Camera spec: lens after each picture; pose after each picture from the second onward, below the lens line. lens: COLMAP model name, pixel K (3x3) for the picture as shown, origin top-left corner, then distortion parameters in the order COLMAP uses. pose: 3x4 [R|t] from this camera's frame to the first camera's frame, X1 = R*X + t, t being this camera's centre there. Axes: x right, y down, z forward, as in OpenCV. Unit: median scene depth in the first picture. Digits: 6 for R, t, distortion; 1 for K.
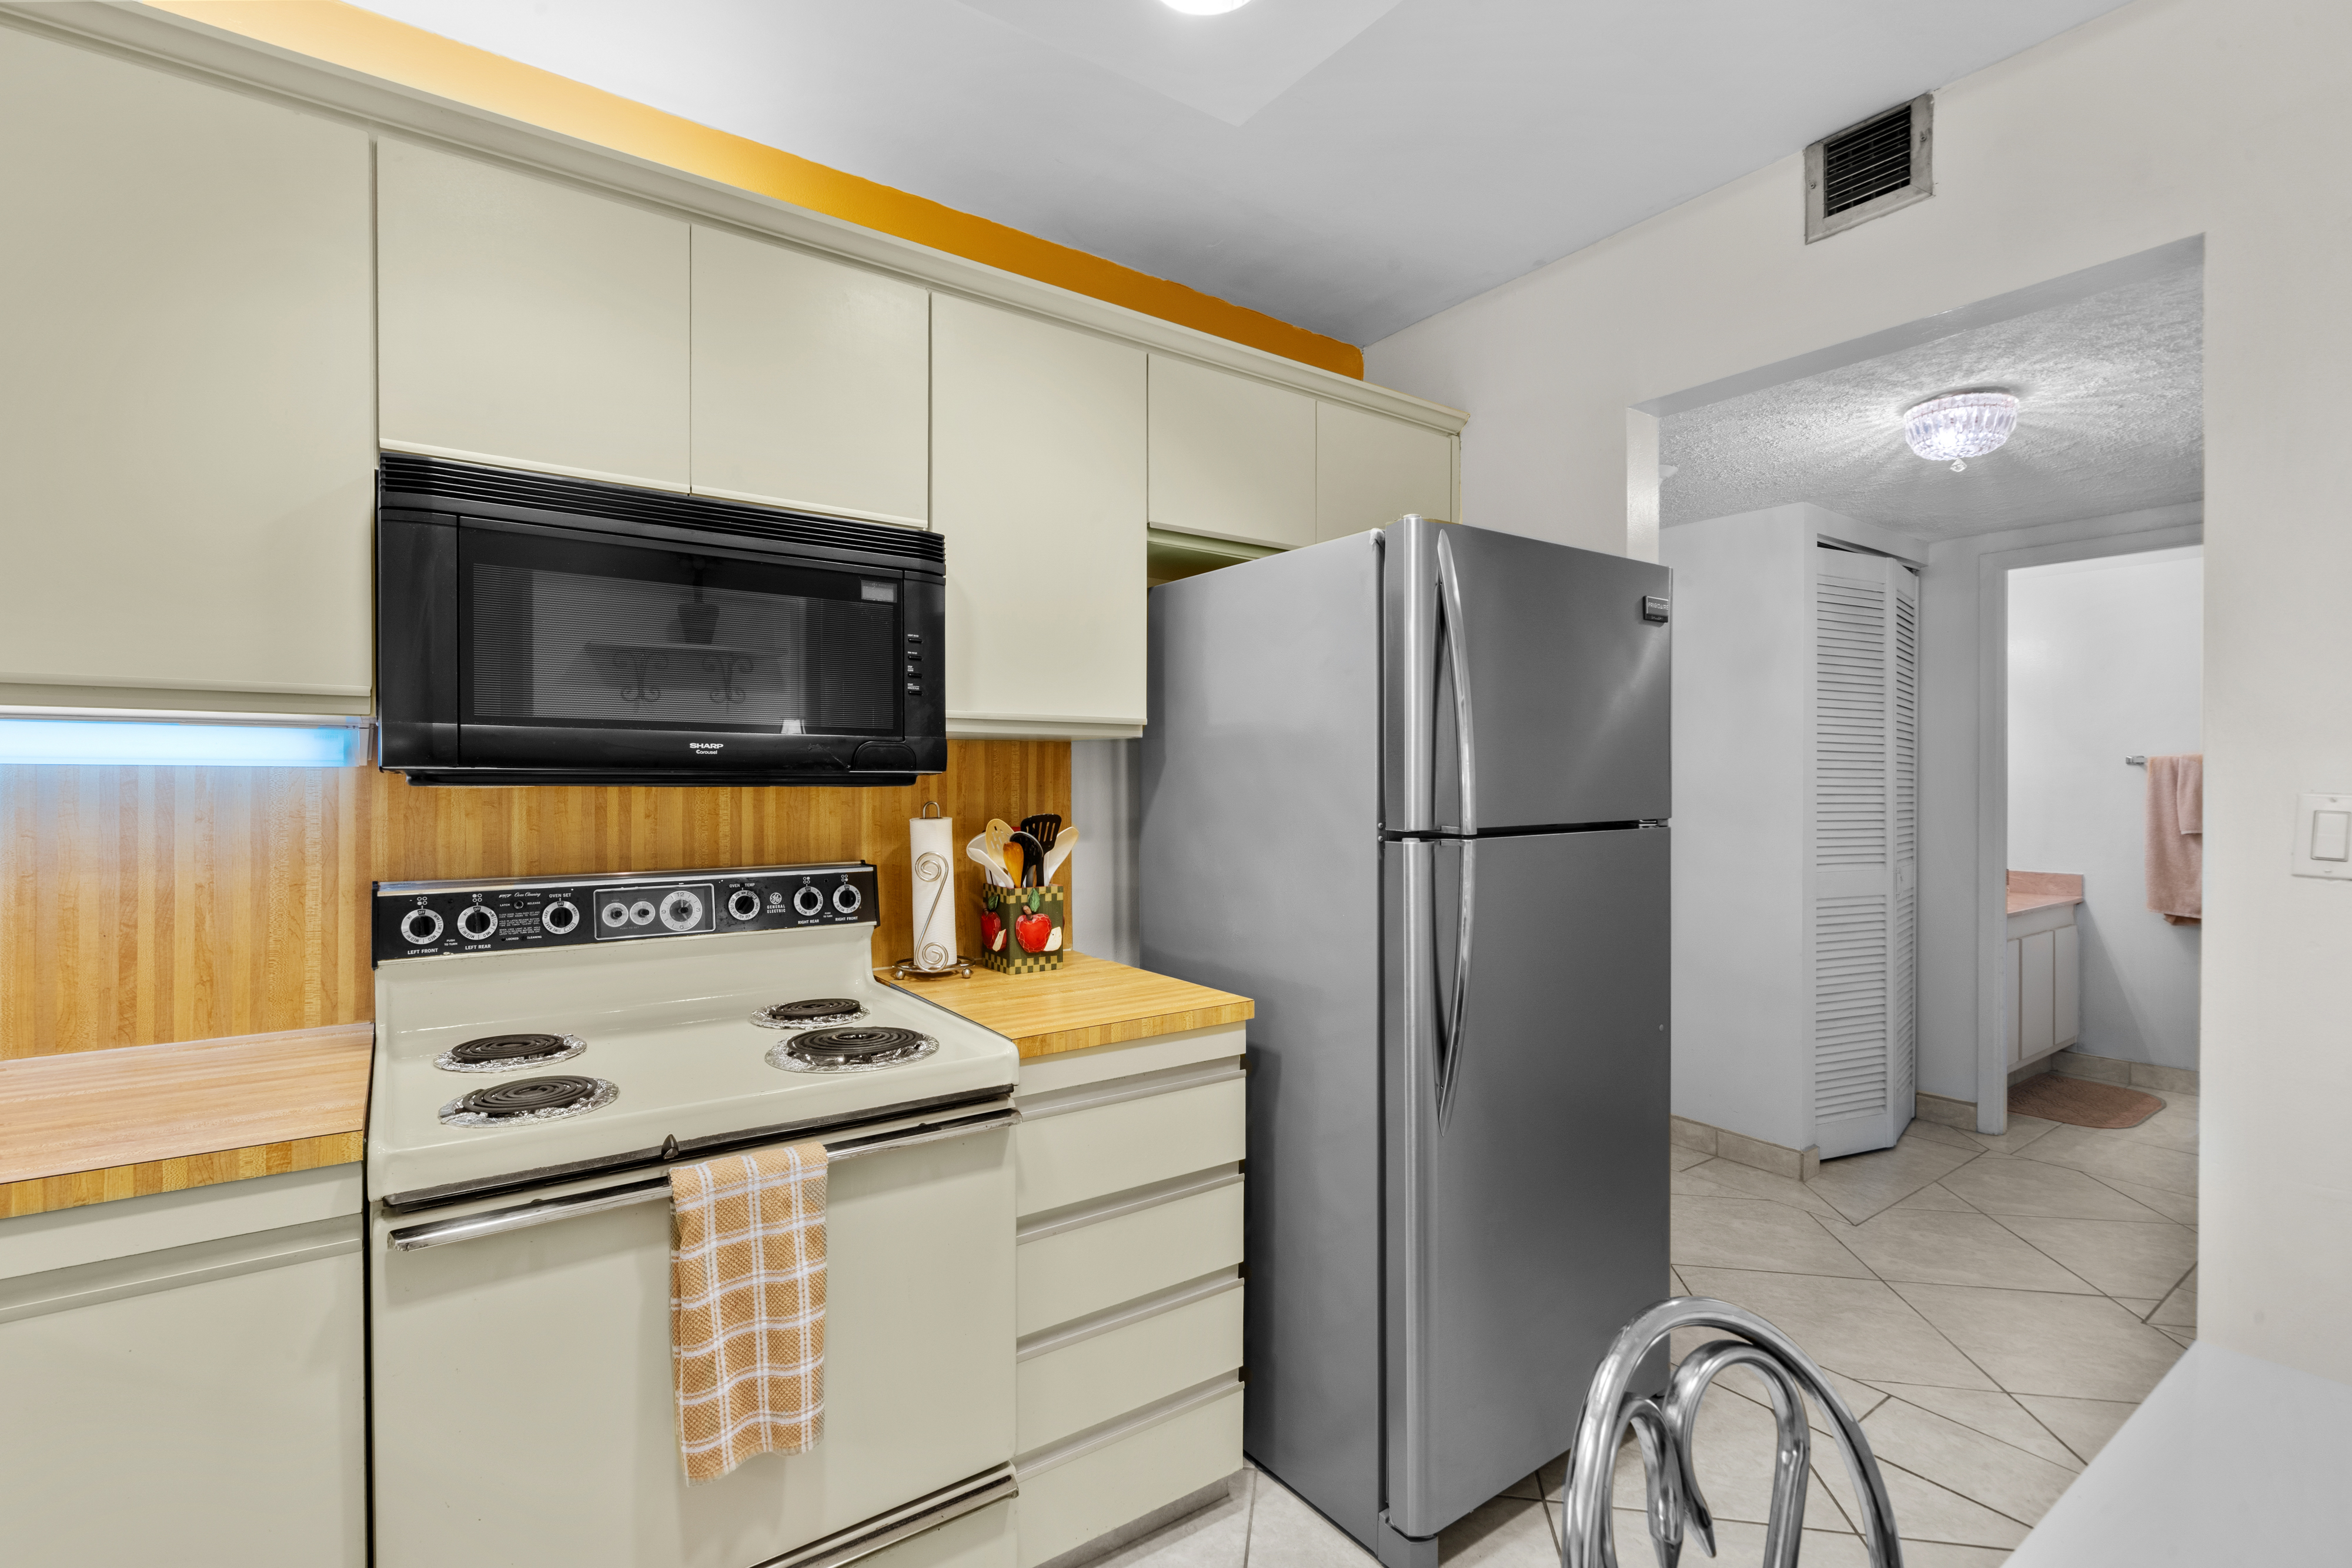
lens RADIAL K [[1067.0, 0, 1164.4], [0, 1067.0, 782.6], [0, 0, 1]] dist [-0.003082, 0.002188]
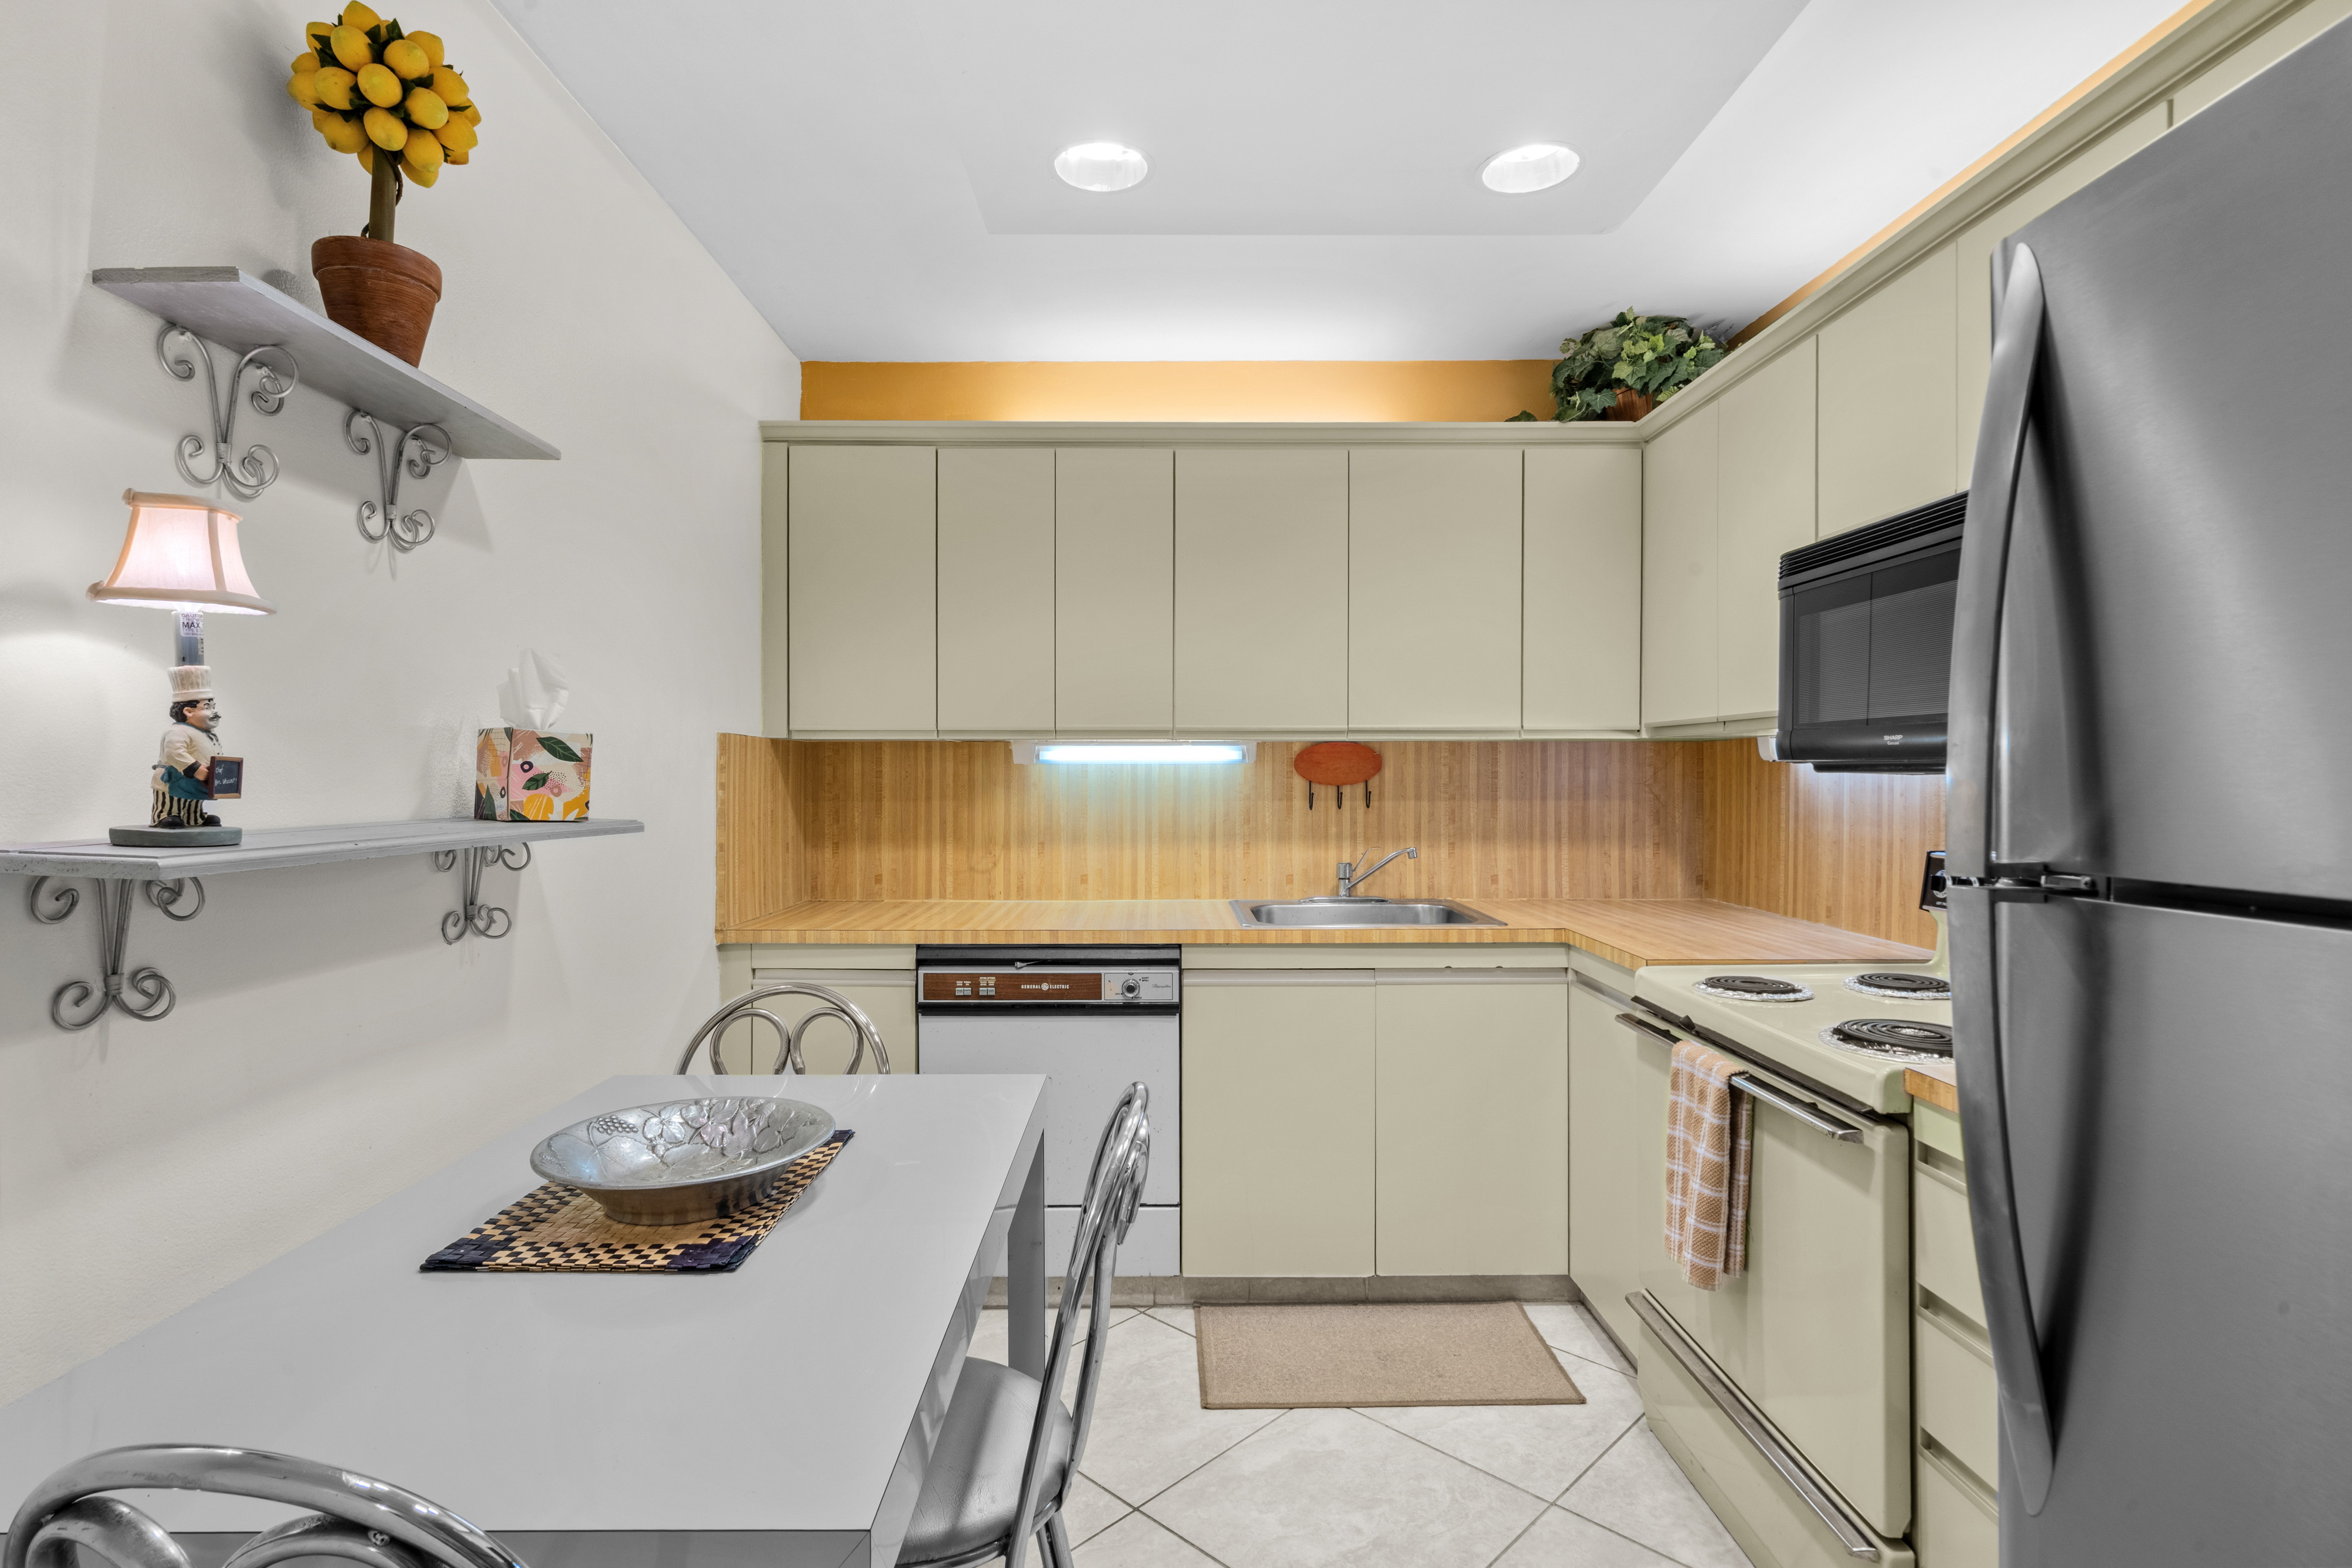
lens RADIAL K [[1168.5, 0, 1172.8], [0, 1168.5, 771.6], [0, 0, 1]] dist [-0.003098, -0.000132]
pose [[-0.577334, 0.001696, -0.816507, 0.820907], [0.004691, 0.999988, -0.001240, -0.001010], [0.816495, -0.004546, -0.577335, 0.897065]]
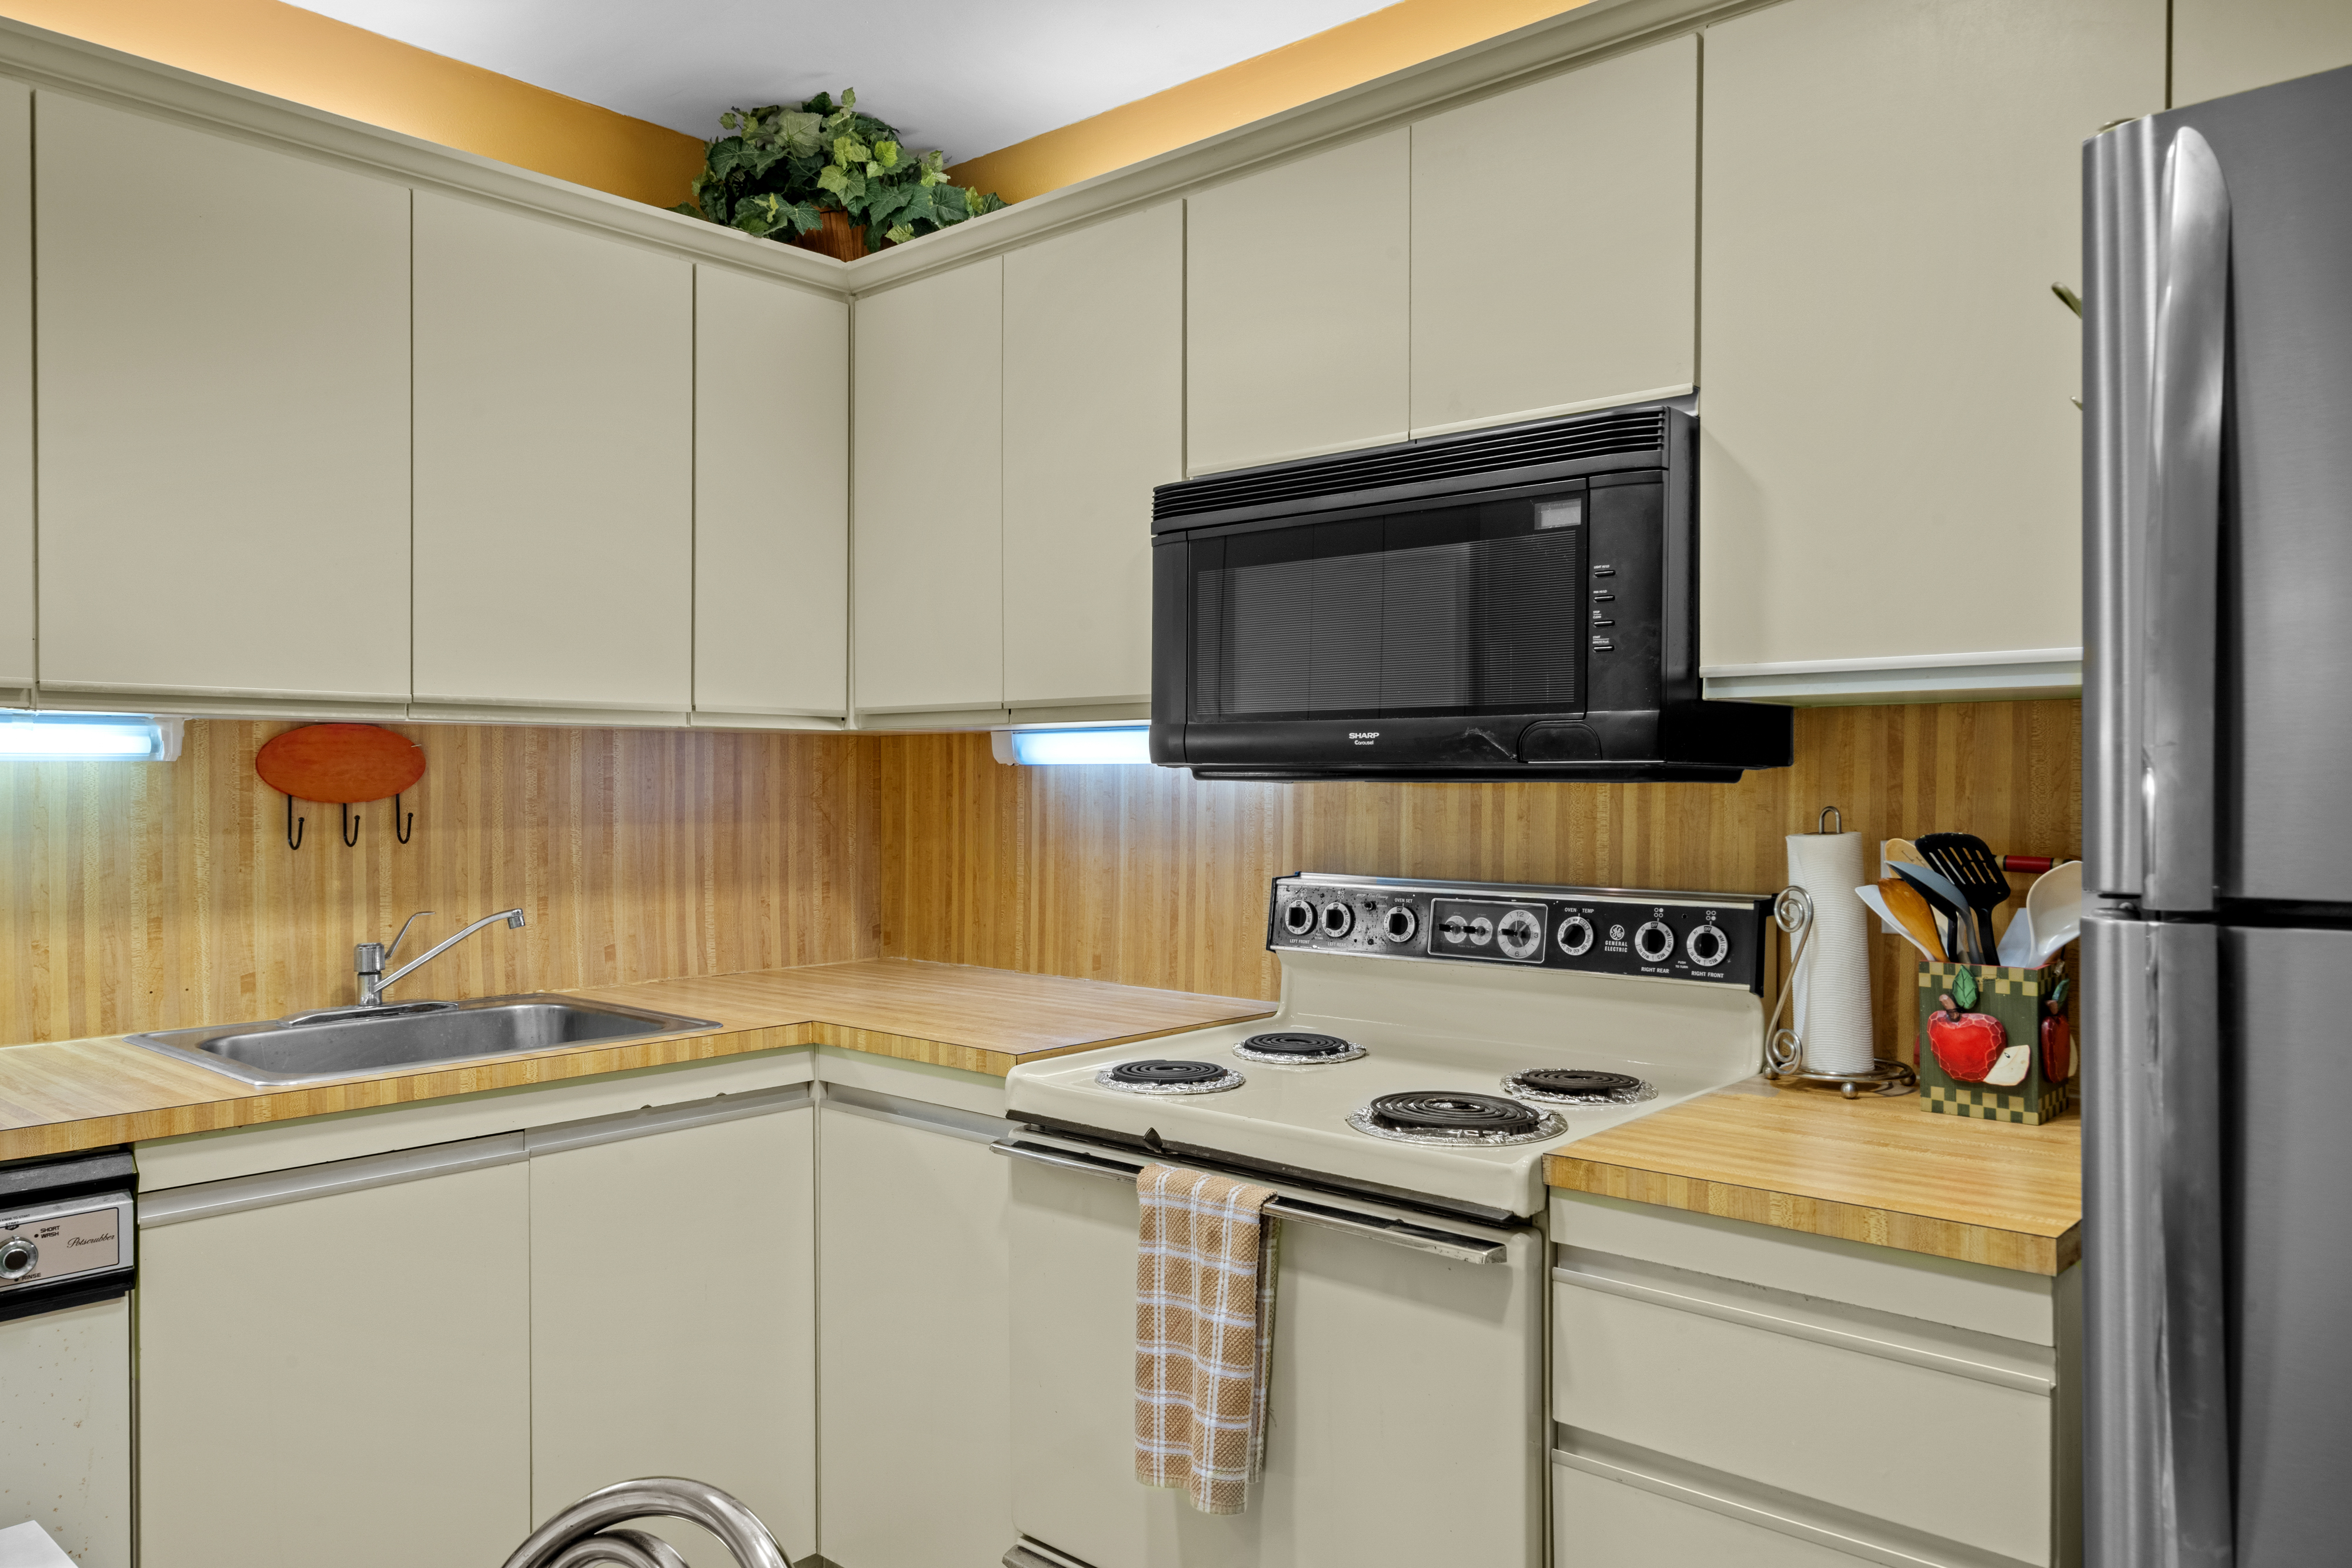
lens RADIAL K [[1628.3, 0, 1167.1], [0, 1628.3, 795.7], [0, 0, 1]] dist [0.011264, -0.009553]
pose [[0.213542, 0.011117, -0.976871, 0.694274], [0.002685, 0.999925, 0.011966, -0.001616], [0.976930, -0.005178, 0.213496, 0.458546]]
